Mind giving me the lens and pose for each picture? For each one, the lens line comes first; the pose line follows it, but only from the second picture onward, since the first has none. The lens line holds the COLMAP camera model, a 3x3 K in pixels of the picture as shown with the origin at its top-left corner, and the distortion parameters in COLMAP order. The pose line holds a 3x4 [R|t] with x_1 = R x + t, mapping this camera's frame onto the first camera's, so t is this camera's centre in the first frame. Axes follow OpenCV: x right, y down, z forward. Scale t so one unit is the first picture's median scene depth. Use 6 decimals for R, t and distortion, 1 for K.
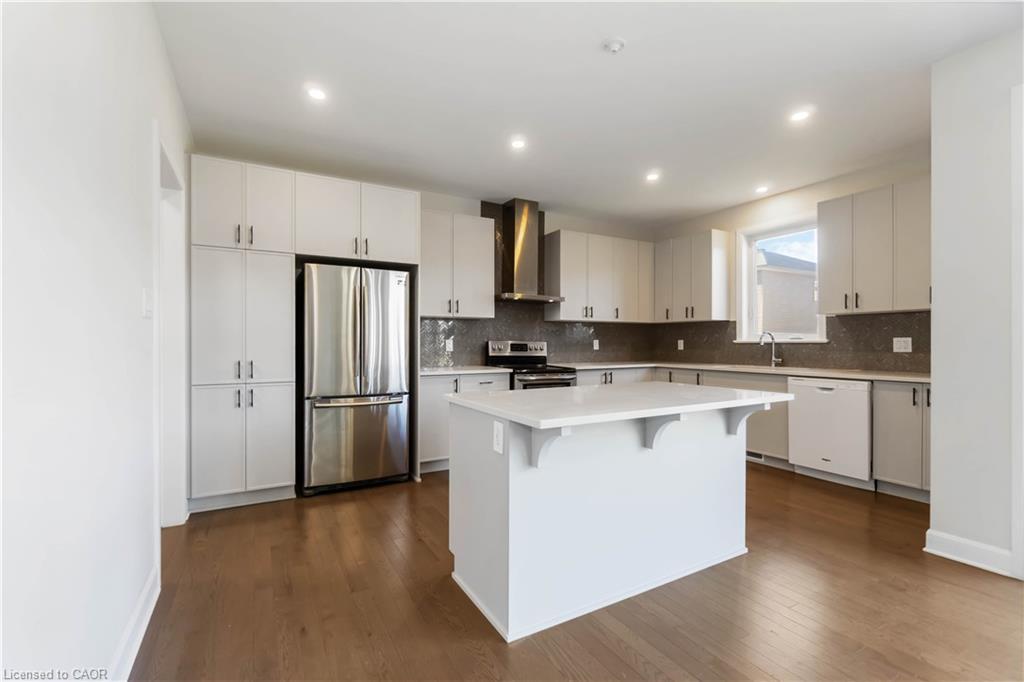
lens RADIAL K [[457.5, 0, 512.0], [0, 457.5, 341.0], [0, 0, 1]] dist [-0.016196, 0.000052]
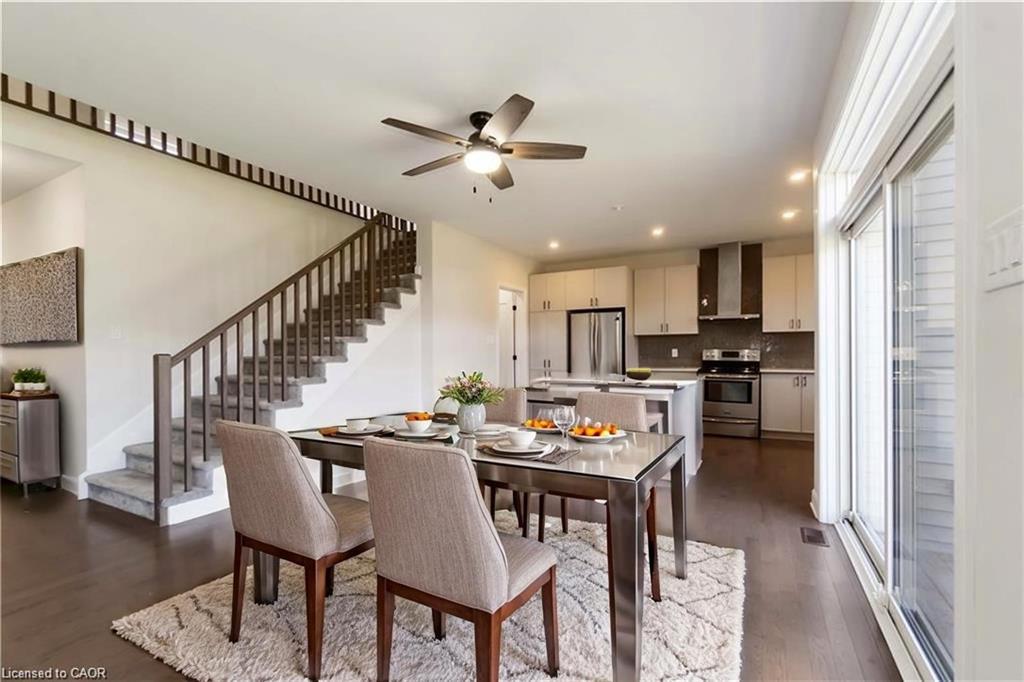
lens RADIAL K [[447.9, 0, 512.8], [0, 447.9, 349.9], [0, 0, 1]] dist [-0.000323, 0.000065]
pose [[0.529725, -0.005435, -0.848152, 0.818588], [0.001880, 0.999985, -0.005234, 0.006618], [0.848167, 0.001178, 0.529727, -0.240512]]
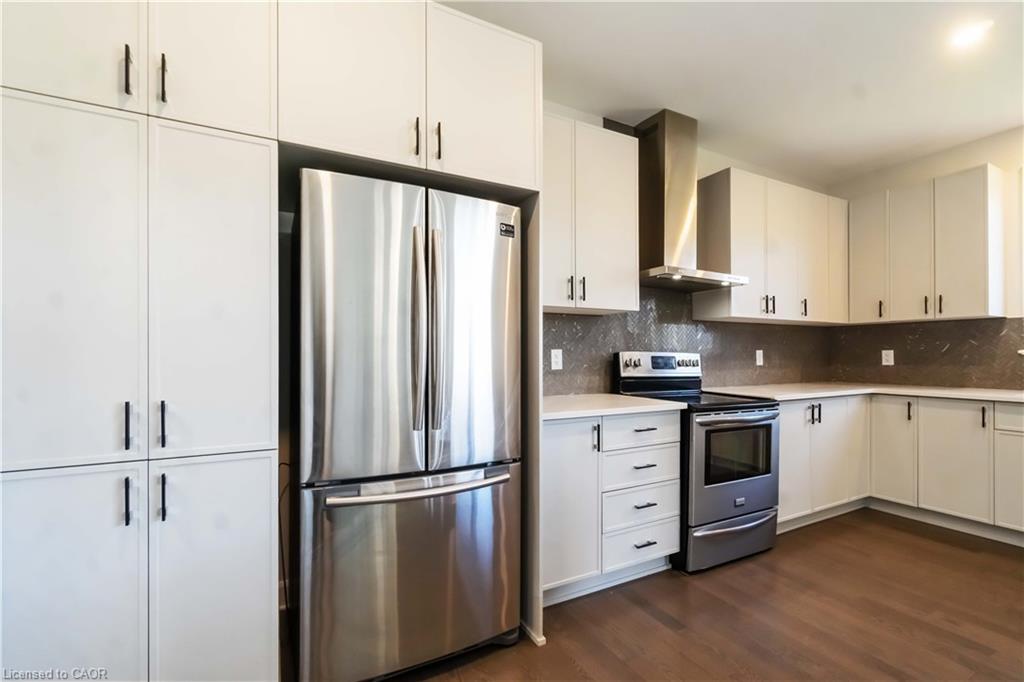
lens RADIAL K [[465.3, 0, 511.7], [0, 465.3, 351.5], [0, 0, 1]] dist [-0.002357, -0.000663]
pose [[0.999246, -0.002693, -0.038738, -0.166793], [0.002461, 0.999979, -0.006035, 0.002904], [0.038753, 0.005935, 0.999231, 0.395463]]
